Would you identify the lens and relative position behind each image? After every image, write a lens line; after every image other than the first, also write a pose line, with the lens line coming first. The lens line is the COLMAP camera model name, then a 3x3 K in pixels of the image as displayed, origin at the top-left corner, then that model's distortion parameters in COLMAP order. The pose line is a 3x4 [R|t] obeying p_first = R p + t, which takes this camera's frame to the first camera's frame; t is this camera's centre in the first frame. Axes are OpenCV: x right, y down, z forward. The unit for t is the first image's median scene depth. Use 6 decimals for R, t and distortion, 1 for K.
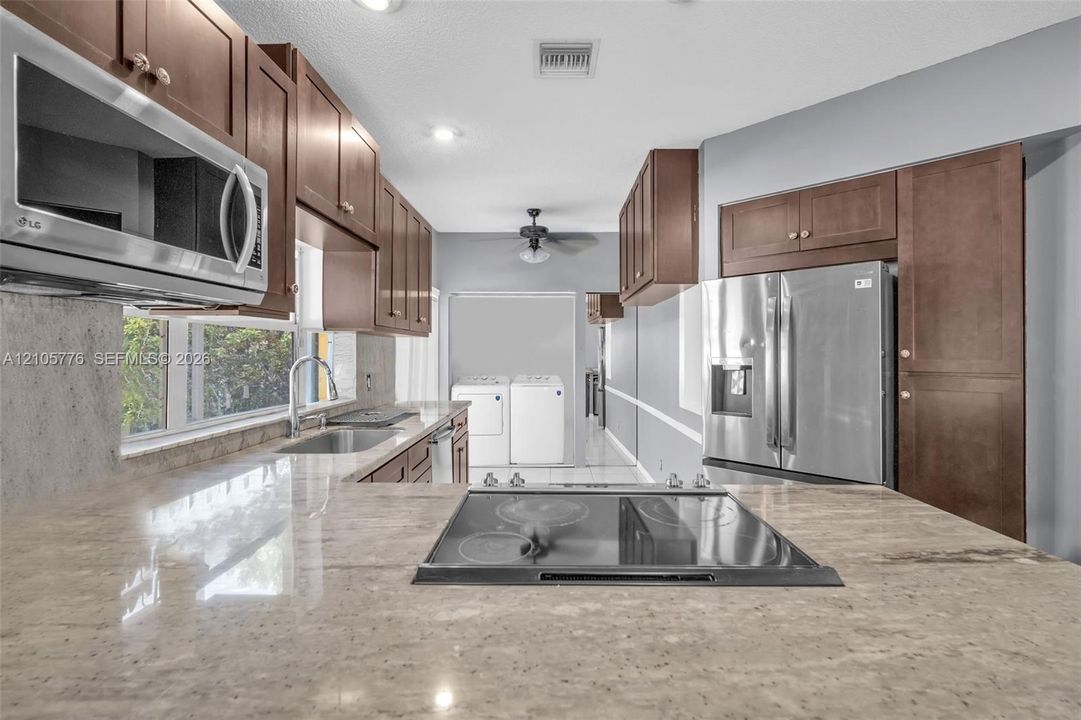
lens RADIAL K [[477.4, 0, 547.0], [0, 477.4, 345.0], [0, 0, 1]] dist [0.002066, 0.000008]
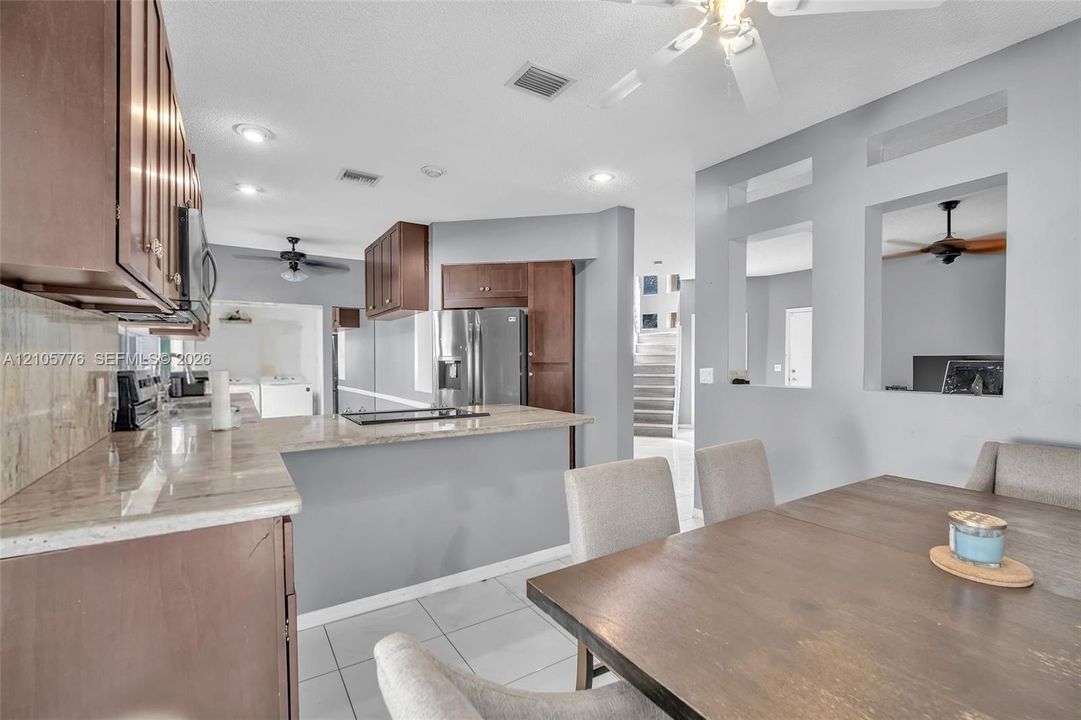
lens RADIAL K [[477.4, 0, 539.4], [0, 477.4, 359.9], [0, 0, 1]] dist [0.002066, 0.000008]
pose [[0.836730, -0.002606, 0.547610, -0.274016], [-0.006425, 0.999873, 0.014575, 0.011155], [-0.547578, -0.015714, 0.836607, -0.596814]]
